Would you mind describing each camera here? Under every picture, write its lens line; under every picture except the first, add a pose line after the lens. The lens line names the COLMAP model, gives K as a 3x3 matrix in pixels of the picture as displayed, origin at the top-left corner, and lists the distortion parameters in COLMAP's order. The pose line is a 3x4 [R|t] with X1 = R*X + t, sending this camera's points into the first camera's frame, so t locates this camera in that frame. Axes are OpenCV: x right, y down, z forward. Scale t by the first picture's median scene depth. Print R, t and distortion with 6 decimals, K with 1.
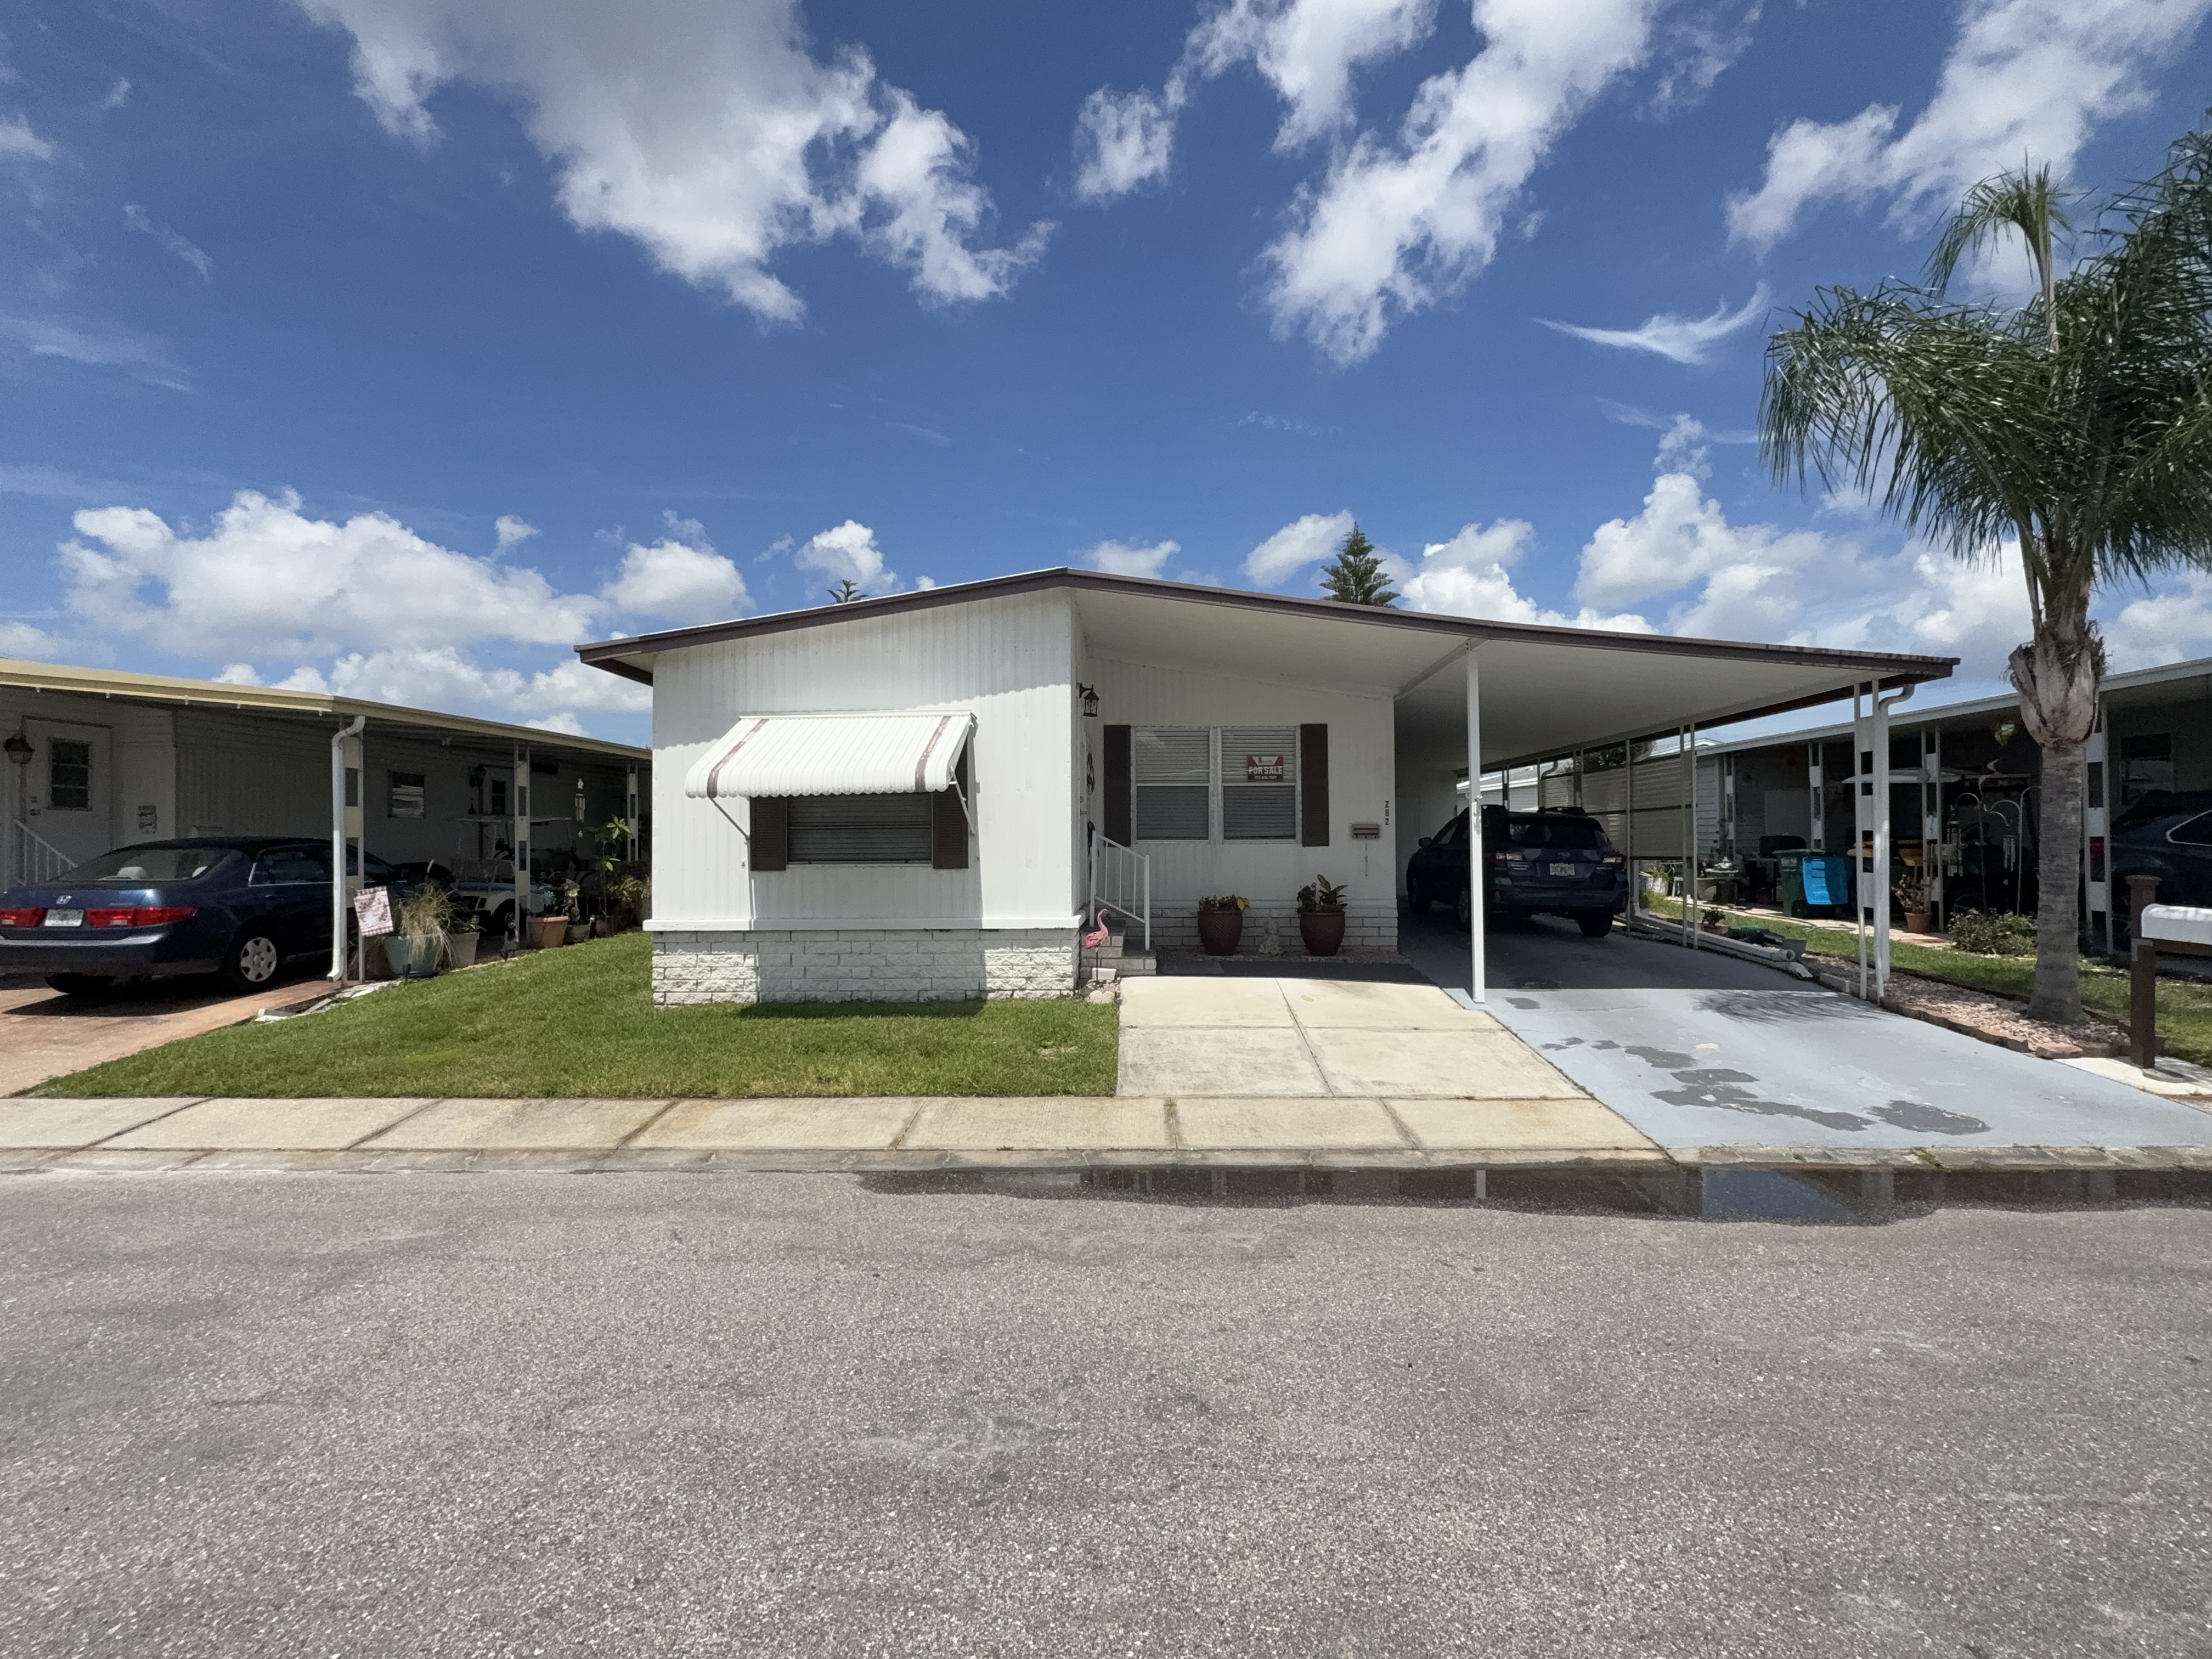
lens RADIAL K [[1030.0, 0, 1106.0], [0, 1030.0, 829.5], [0, 0, 1]] dist [-0.000551, -0.000224]
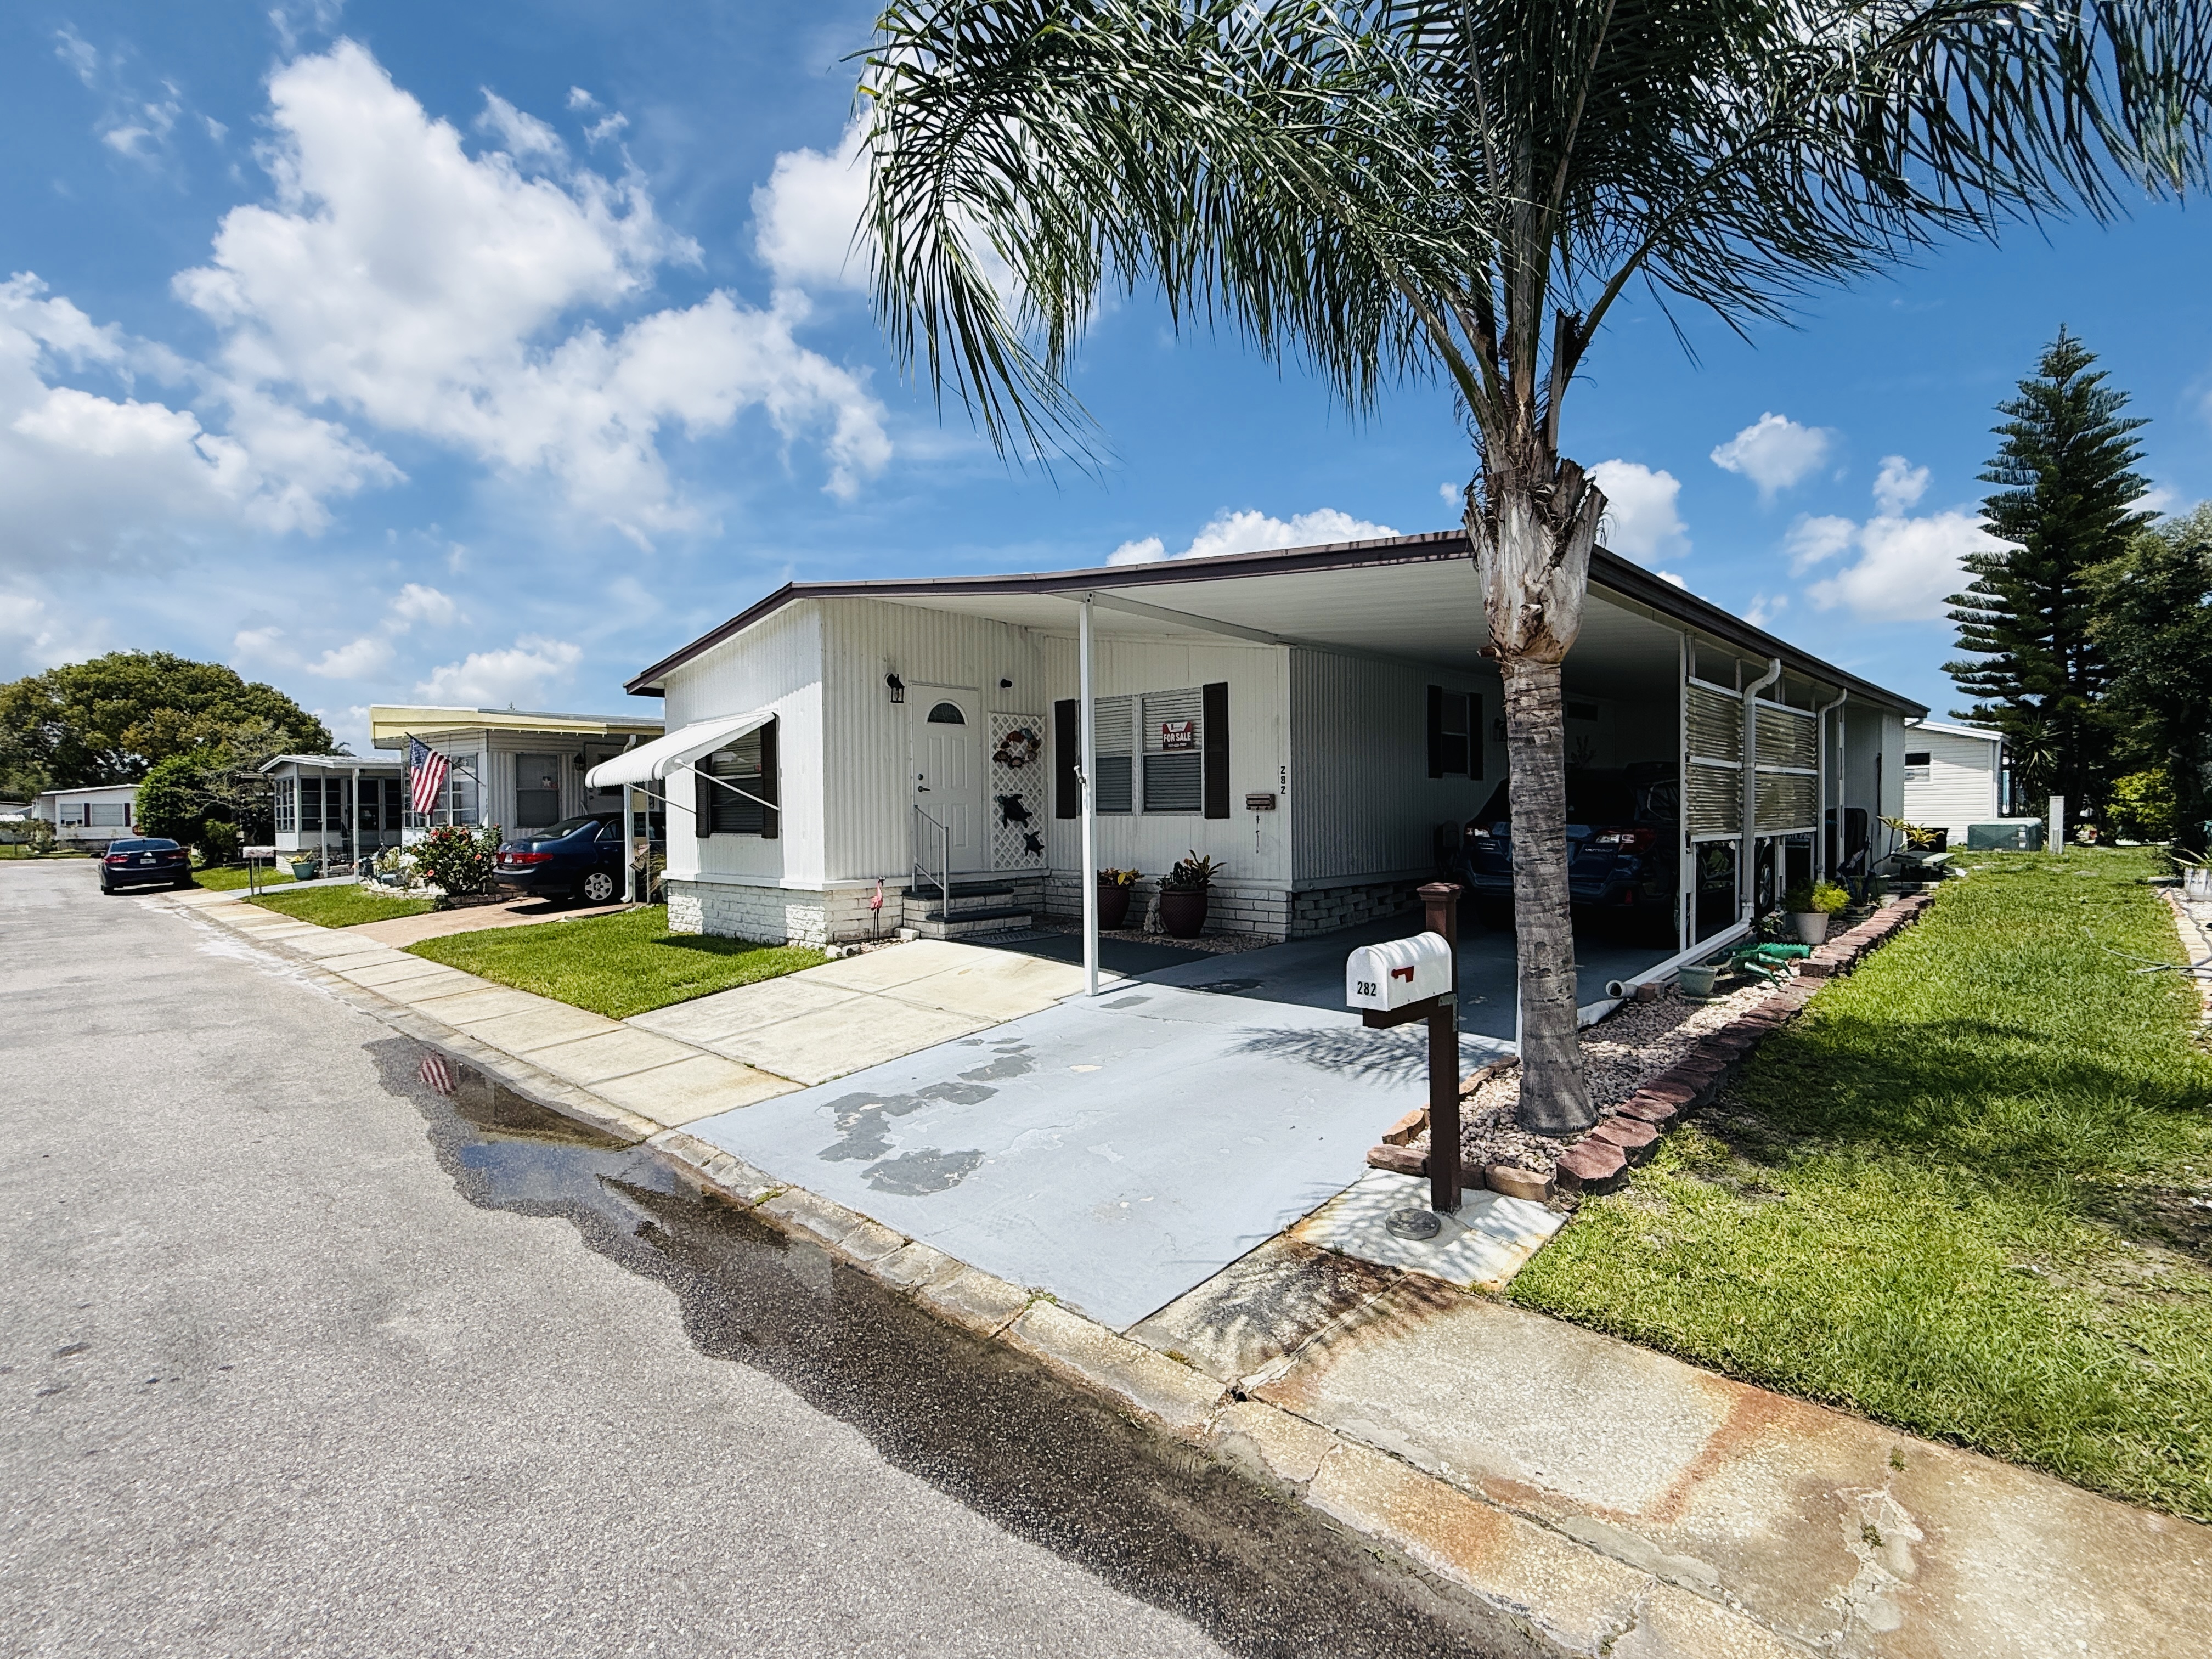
lens RADIAL K [[1030.0, 0, 1106.0], [0, 1030.0, 829.5], [0, 0, 1]] dist [-0.000551, -0.000224]
pose [[0.752388, 0.009692, -0.658649, 0.735227], [0.014839, 0.999389, 0.031657, -0.004456], [0.658553, -0.033592, 0.751784, 0.256111]]
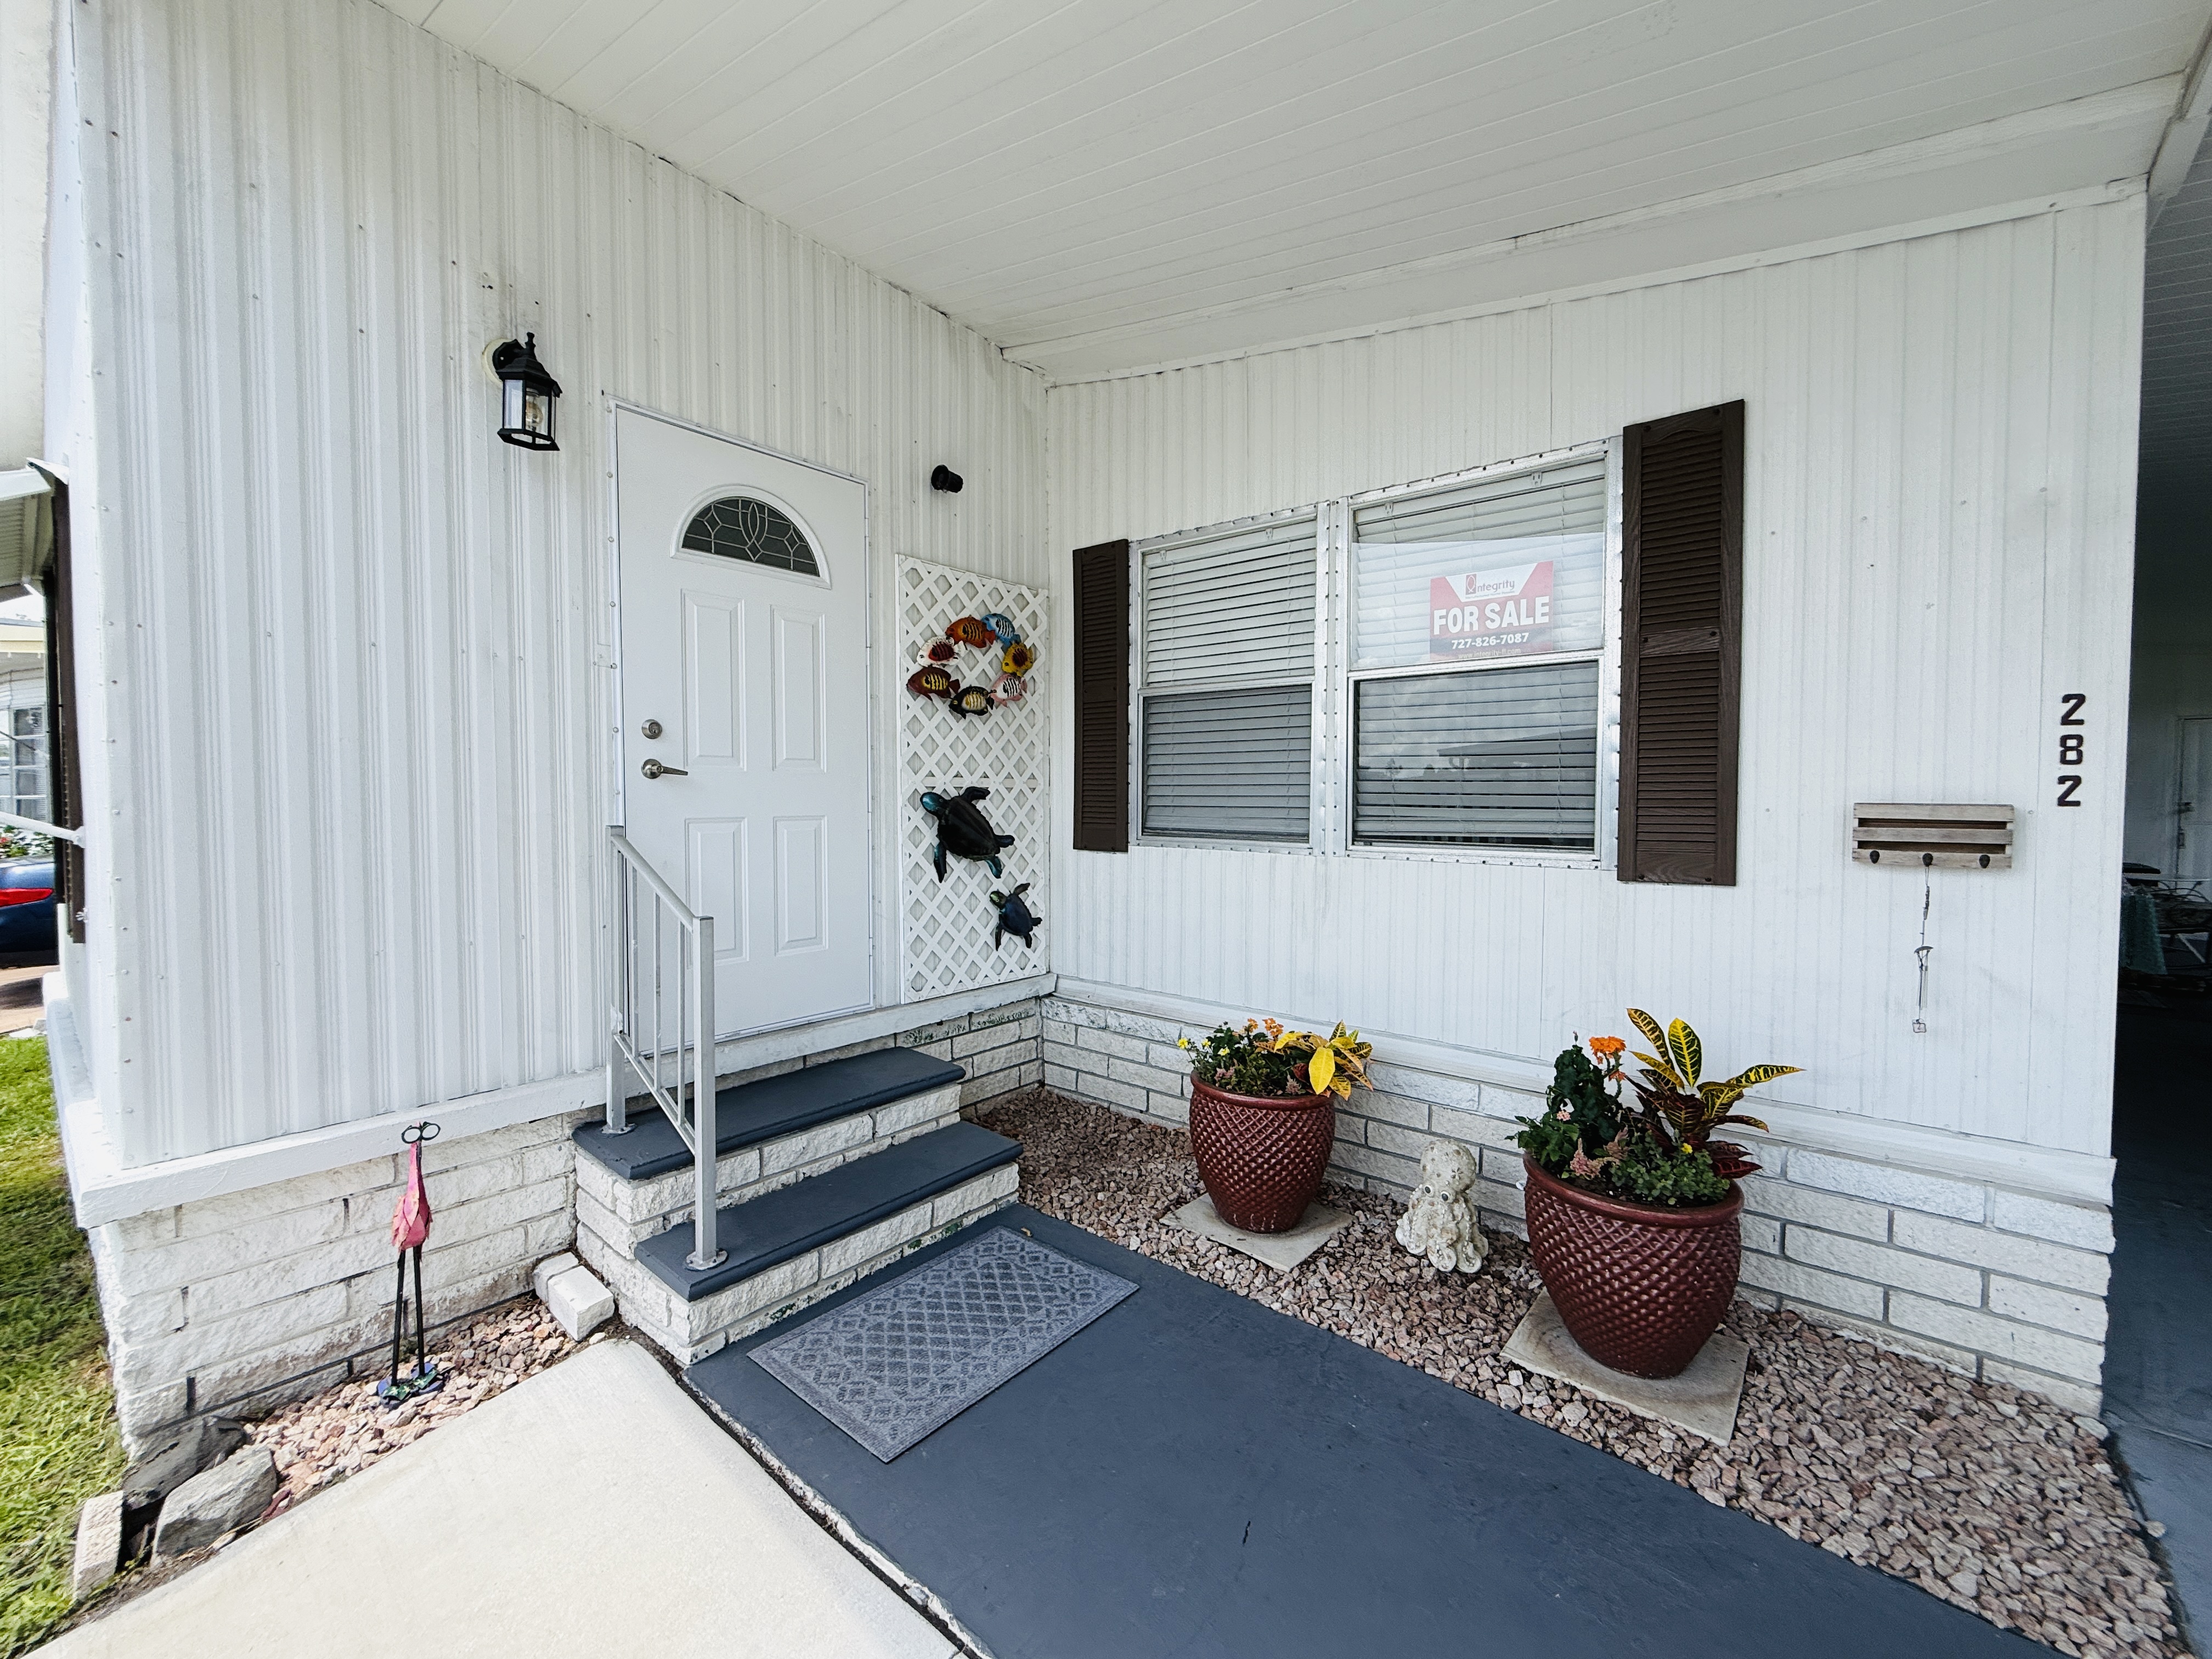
lens RADIAL K [[881.0, 0, 1107.3], [0, 881.0, 818.7], [0, 0, 1]] dist [-0.000673, -0.000089]
pose [[0.800688, 0.023067, -0.598637, 0.224909], [0.004056, 0.999027, 0.043920, -0.010910], [0.599067, -0.037595, 0.799816, 0.740861]]
